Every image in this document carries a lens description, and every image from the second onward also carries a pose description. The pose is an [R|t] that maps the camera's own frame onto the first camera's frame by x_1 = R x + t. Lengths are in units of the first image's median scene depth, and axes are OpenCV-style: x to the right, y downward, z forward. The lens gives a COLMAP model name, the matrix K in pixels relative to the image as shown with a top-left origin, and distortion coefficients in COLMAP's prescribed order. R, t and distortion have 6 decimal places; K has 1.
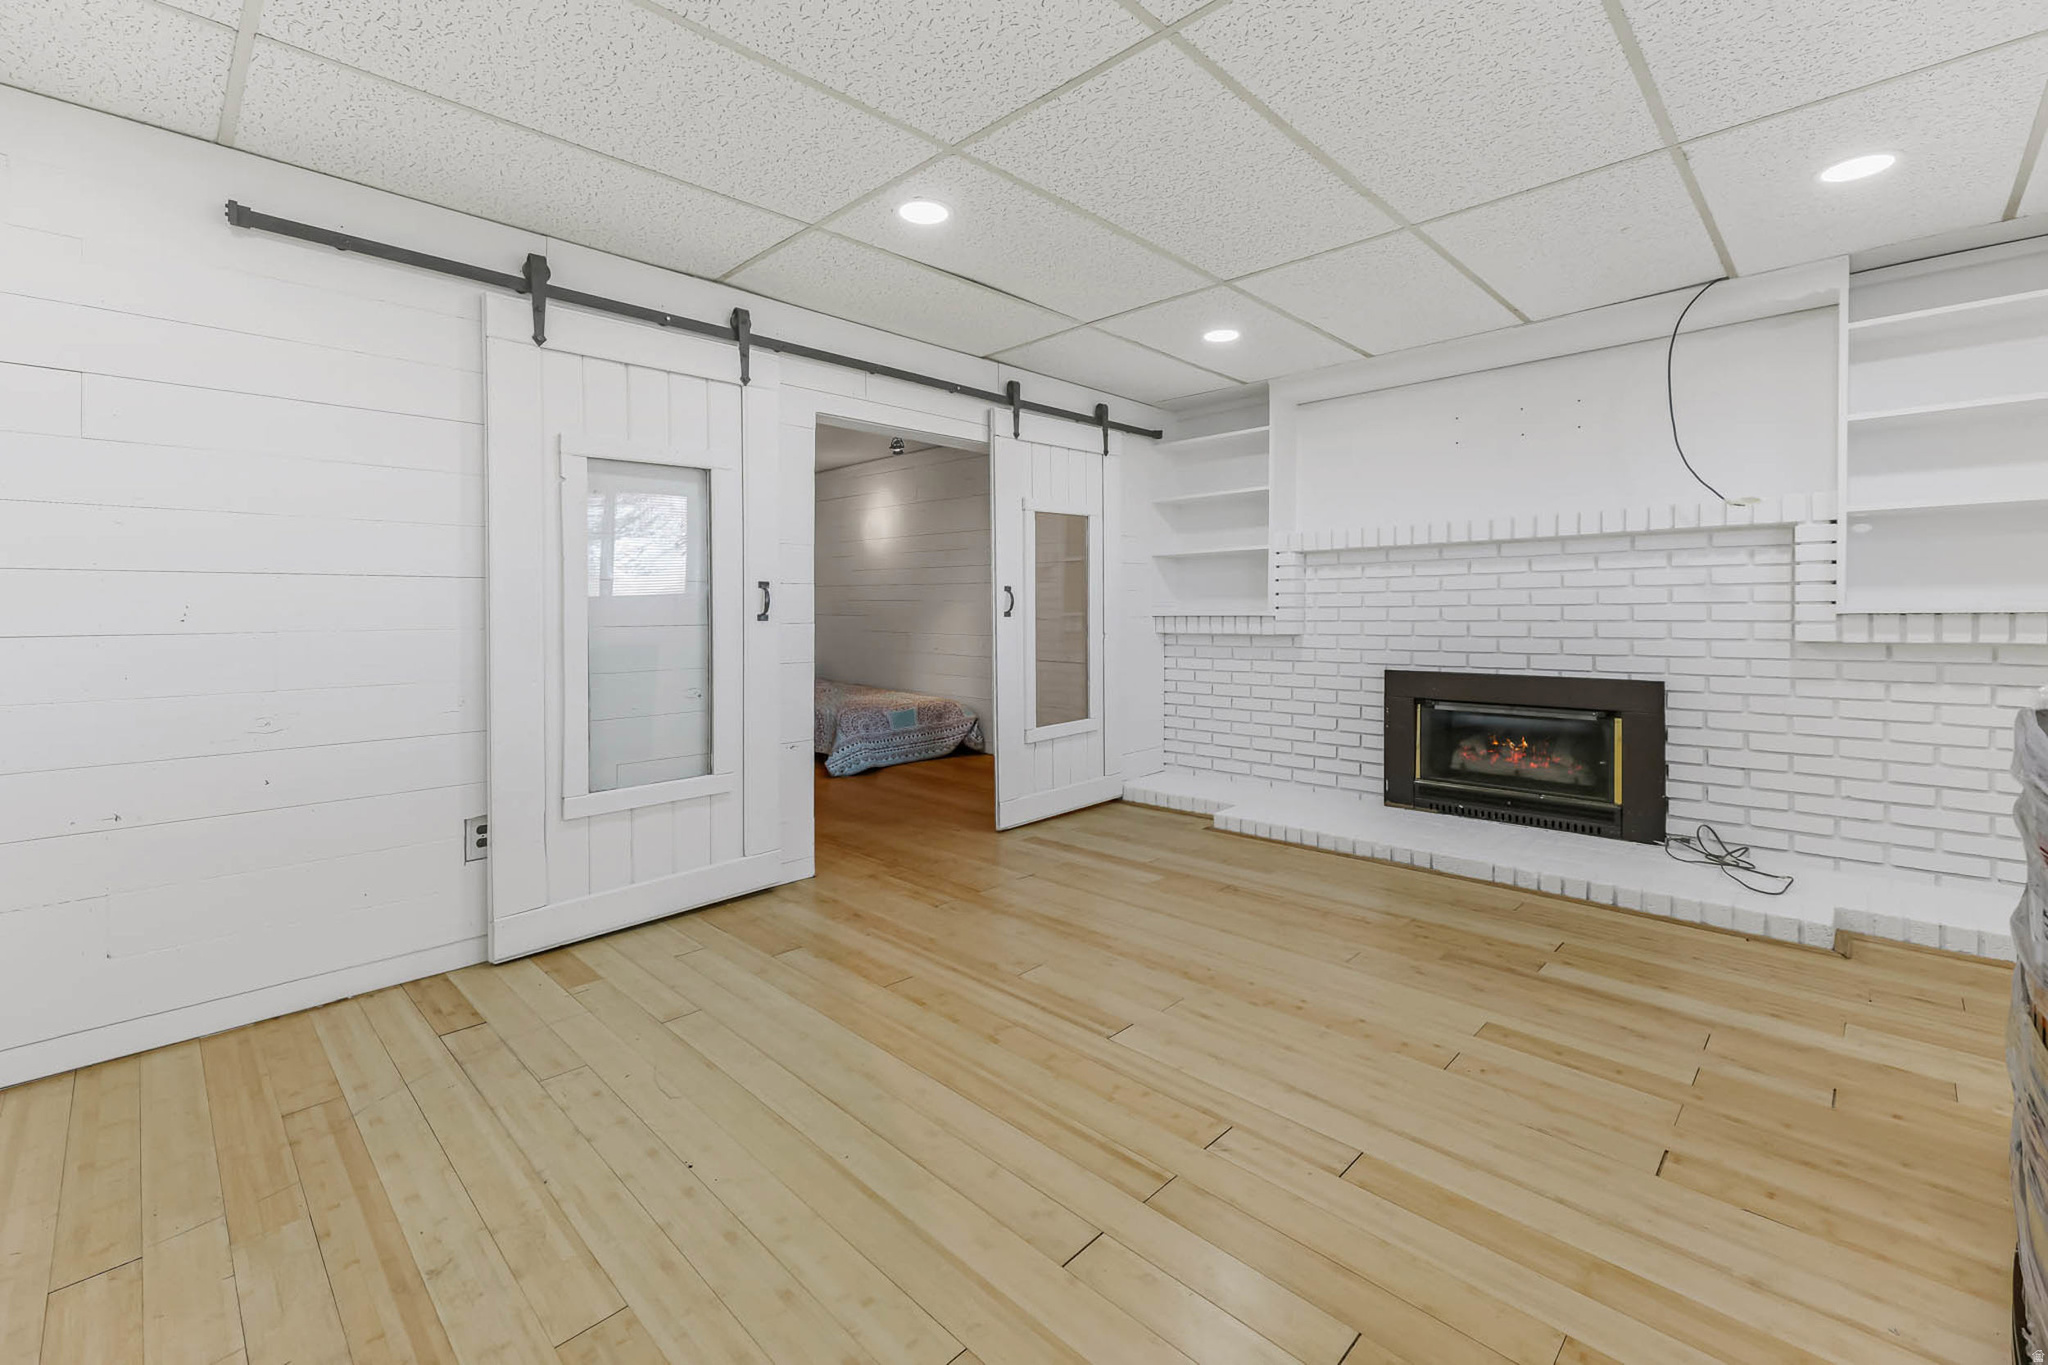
lens RADIAL K [[831.2, 0, 1068.8], [0, 831.2, 611.6], [0, 0, 1]] dist [0.002419, 0.000134]
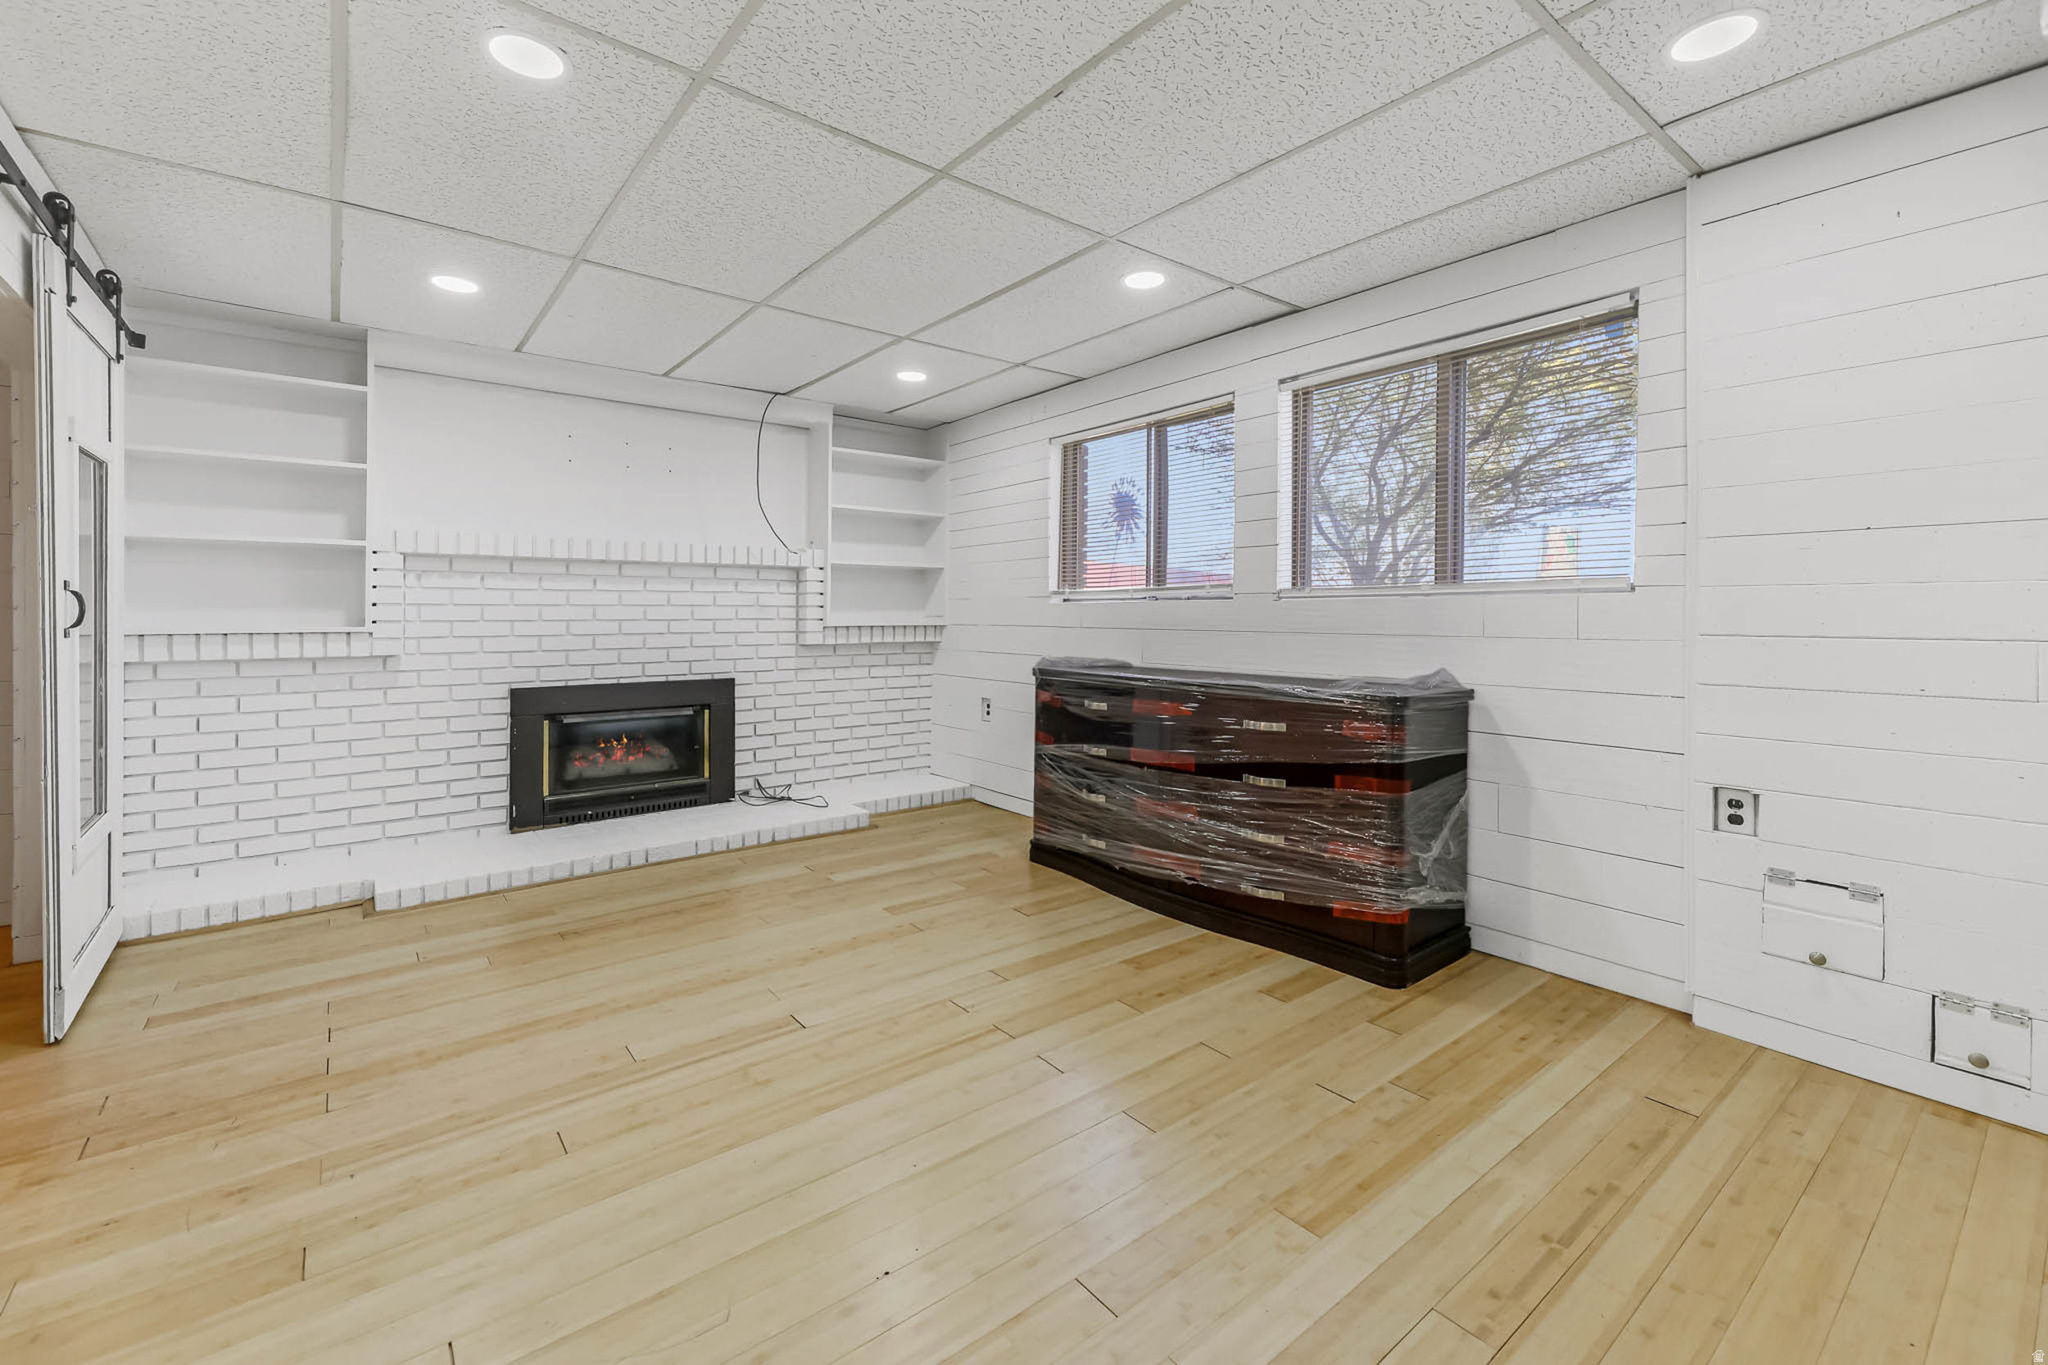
lens RADIAL K [[880.9, 0, 1030.8], [0, 880.9, 645.2], [0, 0, 1]] dist [0.001498, 0.000056]
pose [[0.131728, -0.024388, 0.990986, -0.569276], [0.003298, 0.999703, 0.024165, -0.000781], [-0.991280, 0.000085, 0.131770, 0.316738]]
